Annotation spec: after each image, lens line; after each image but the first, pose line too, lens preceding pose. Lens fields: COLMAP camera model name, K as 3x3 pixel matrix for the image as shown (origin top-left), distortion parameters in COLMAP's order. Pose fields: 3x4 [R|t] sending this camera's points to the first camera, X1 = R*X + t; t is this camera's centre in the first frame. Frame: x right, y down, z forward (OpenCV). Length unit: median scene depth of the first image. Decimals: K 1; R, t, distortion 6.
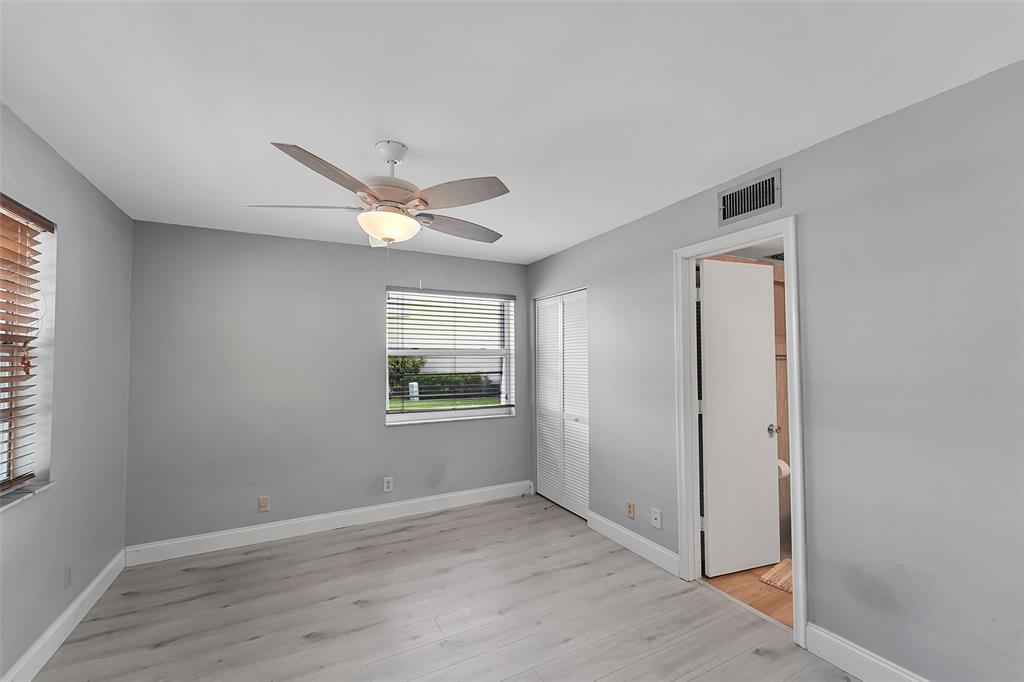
lens RADIAL K [[413.8, 0, 513.6], [0, 413.8, 348.2], [0, 0, 1]] dist [0.000546, 0.000569]
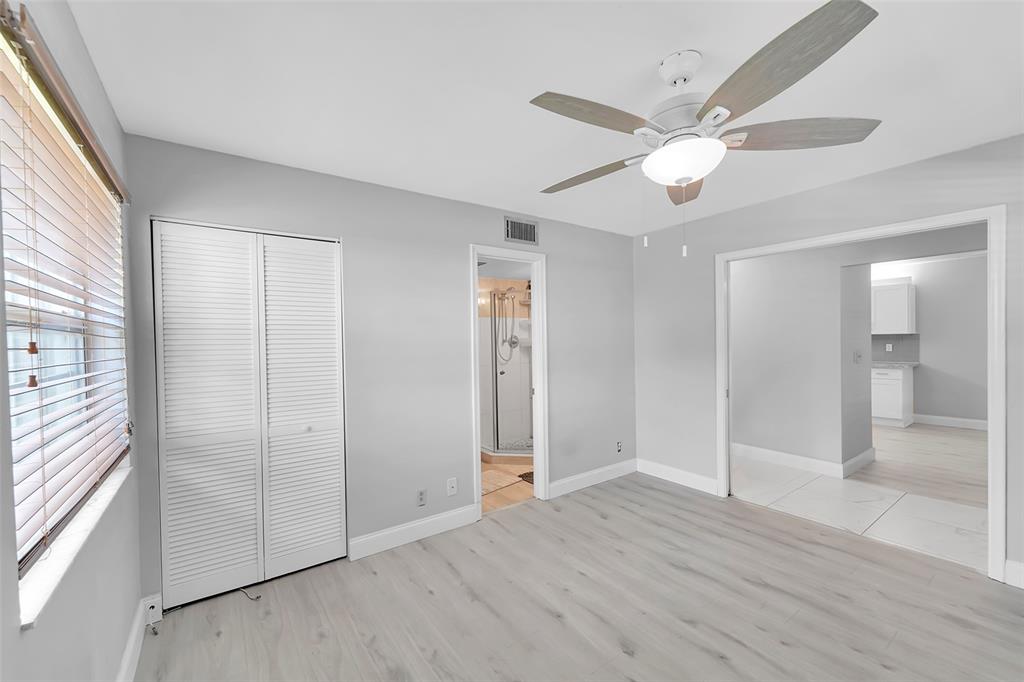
lens RADIAL K [[413.8, 0, 510.9], [0, 413.8, 340.9], [0, 0, 1]] dist [0.000546, 0.000569]
pose [[-0.126908, -0.006018, 0.991896, -0.855347], [-0.015364, 0.999874, 0.004101, 0.029581], [-0.991795, -0.014719, -0.126985, 1.145318]]
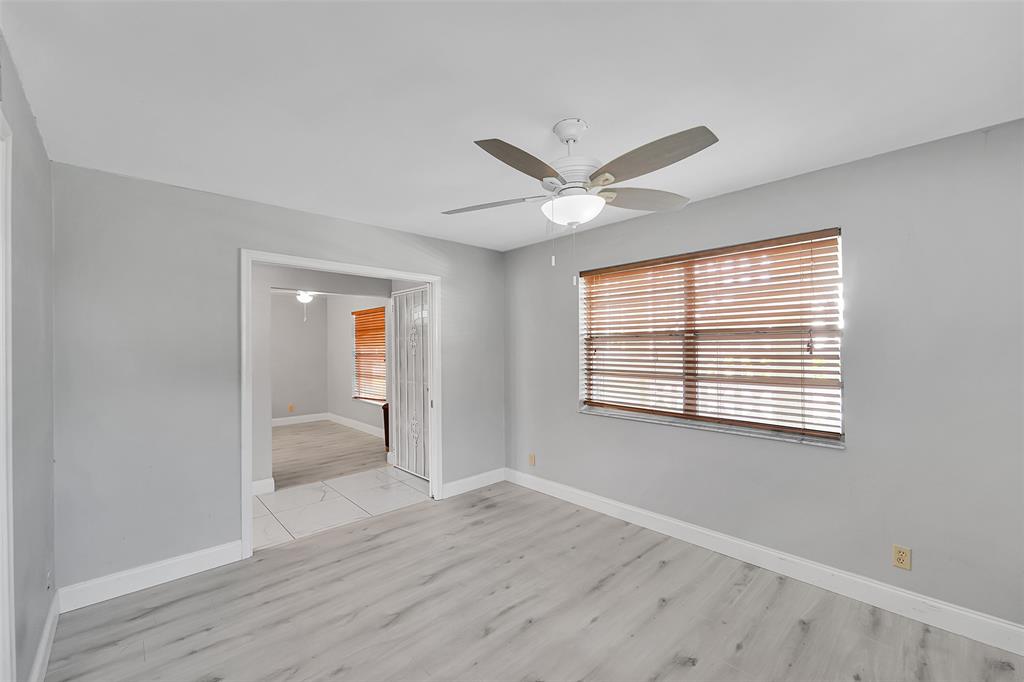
lens RADIAL K [[413.8, 0, 514.6], [0, 413.8, 343.9], [0, 0, 1]] dist [0.000546, 0.000569]
pose [[-0.967145, 0.006398, -0.254144, 0.070411], [0.017807, 0.998933, -0.042617, 0.051543], [0.253600, -0.045743, -0.966227, 1.516585]]
